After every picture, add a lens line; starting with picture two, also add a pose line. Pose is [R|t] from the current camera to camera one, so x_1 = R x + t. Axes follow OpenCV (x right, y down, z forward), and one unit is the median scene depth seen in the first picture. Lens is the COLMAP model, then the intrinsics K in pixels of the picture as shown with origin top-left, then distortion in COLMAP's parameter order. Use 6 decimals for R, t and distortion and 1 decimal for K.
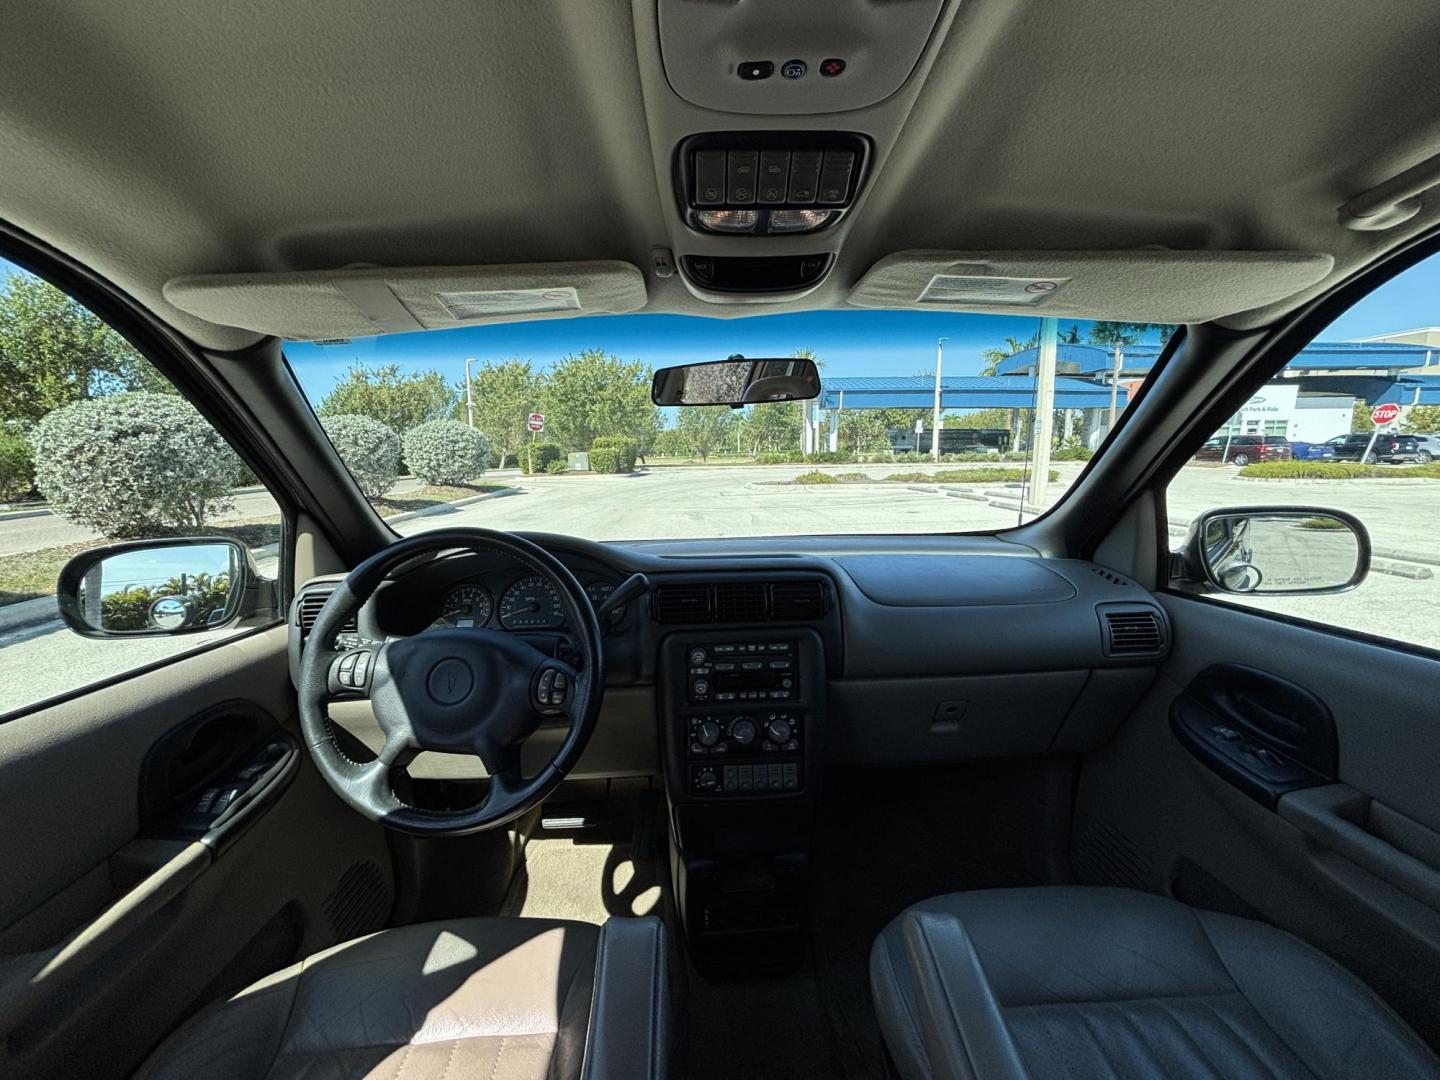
lens RADIAL K [[566.6, 0, 720.0], [0, 566.6, 540.0], [0, 0, 1]] dist [0.011601, -0.000015]
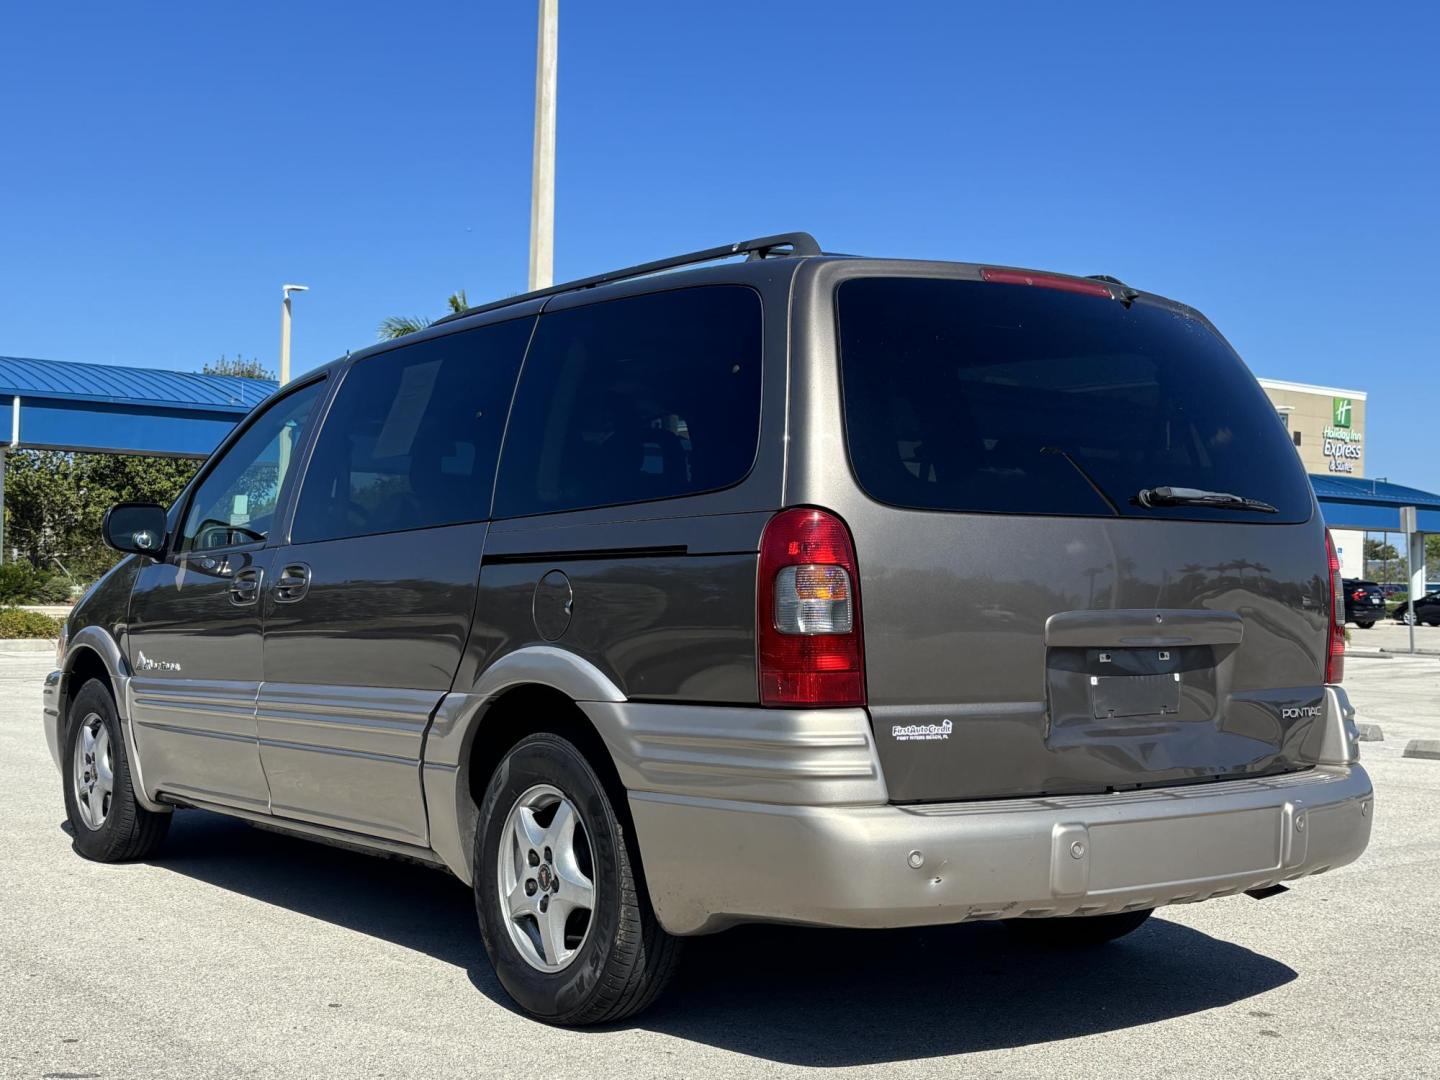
lens RADIAL K [[1853.6, 0, 720.0], [0, 1853.6, 540.0], [0, 0, 1]] dist [0.329840, -1.403951]
pose [[0.823356, 0.040166, 0.566102, -0.179148], [0.063679, 0.984655, -0.162481, 0.077342], [-0.563941, 0.169828, 0.808164, -0.314939]]
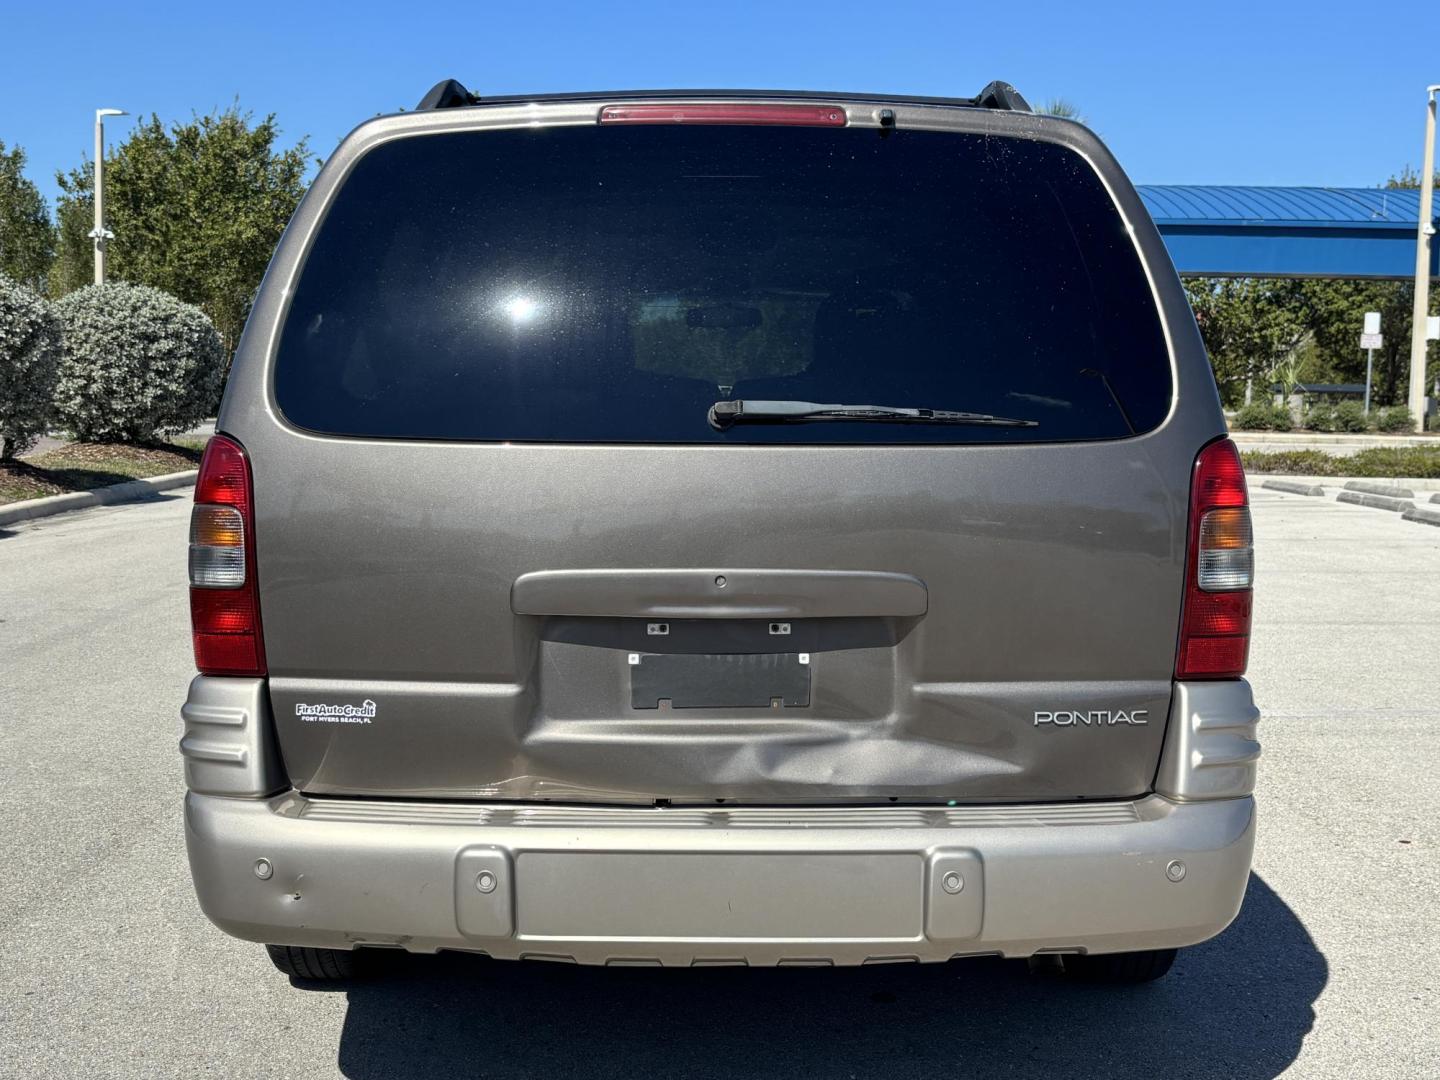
lens RADIAL K [[1858.0, 0, 720.0], [0, 1858.0, 540.0], [0, 0, 1]] dist [0.243914, -0.810899]
pose [[0.998471, 0.031885, -0.045159, 0.012814], [-0.035263, 0.996477, -0.076092, 0.061076], [0.042573, 0.077568, 0.996078, -0.324986]]
